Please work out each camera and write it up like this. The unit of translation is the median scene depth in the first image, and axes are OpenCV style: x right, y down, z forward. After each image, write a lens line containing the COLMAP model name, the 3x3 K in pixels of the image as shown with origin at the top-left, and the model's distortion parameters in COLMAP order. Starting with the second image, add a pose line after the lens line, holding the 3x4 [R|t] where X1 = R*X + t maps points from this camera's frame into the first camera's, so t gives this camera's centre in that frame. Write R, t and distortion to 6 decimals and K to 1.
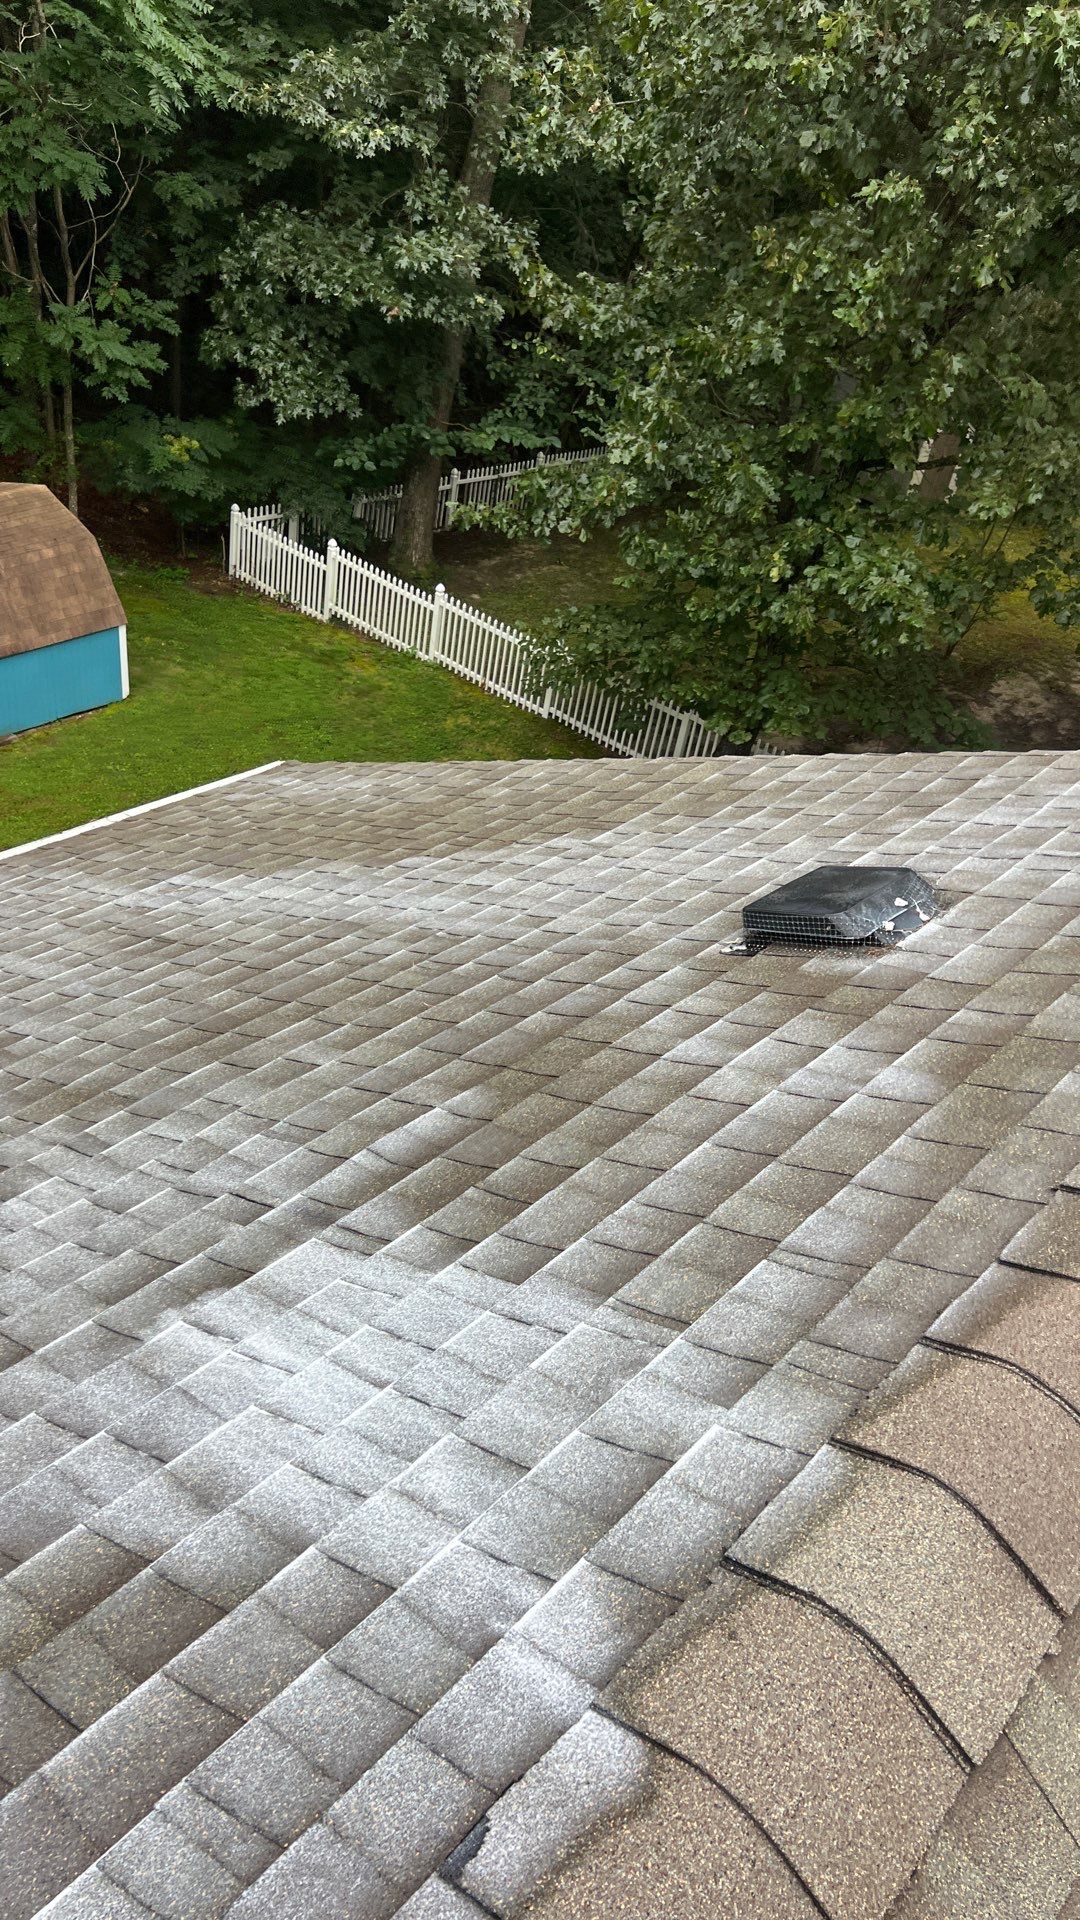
lens RADIAL K [[765.7, 0, 544.2], [0, 765.7, 966.8], [0, 0, 1]] dist [-0.002199, 0.001163]
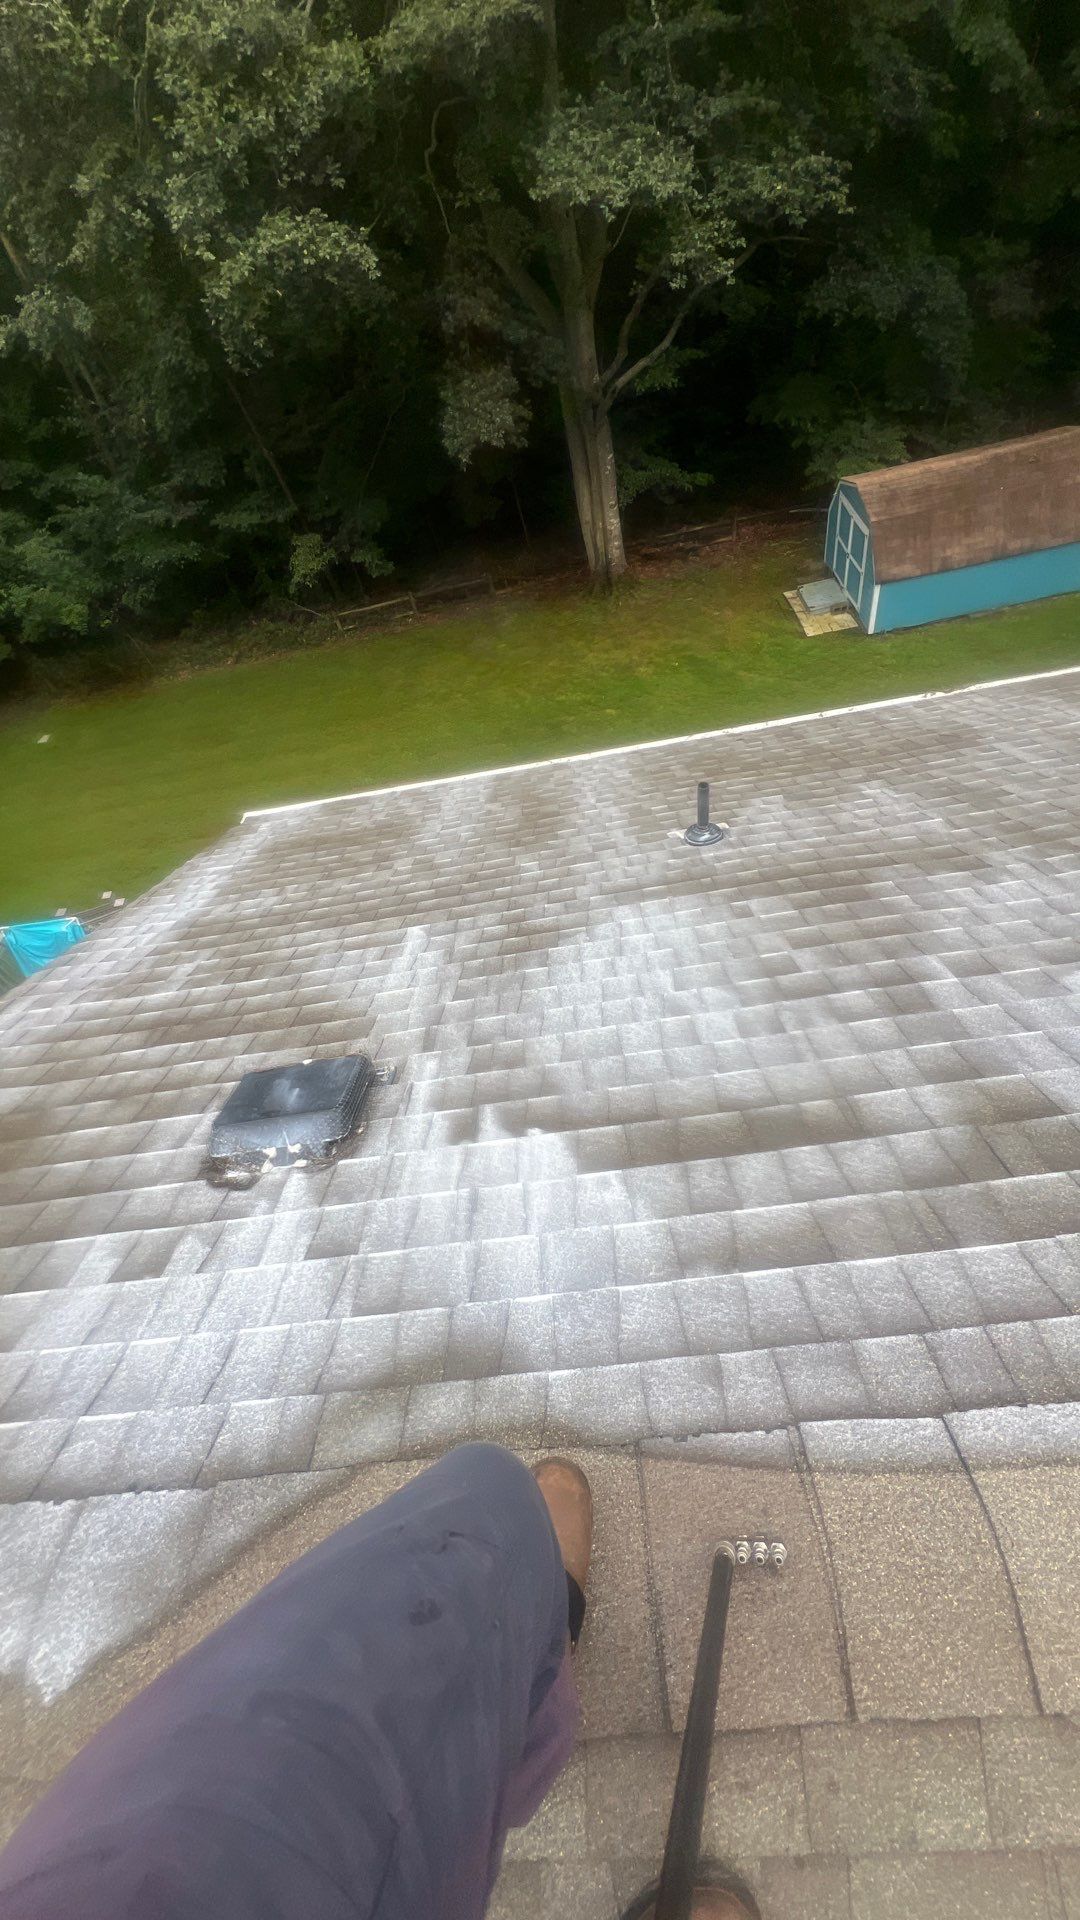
lens RADIAL K [[765.7, 0, 532.2], [0, 765.7, 959.3], [0, 0, 1]] dist [-0.002199, 0.001163]
pose [[0.793133, 0.295723, -0.532436, -0.531368], [-0.293827, 0.951536, 0.090804, 0.548225], [0.533485, 0.084424, 0.841585, -0.756509]]
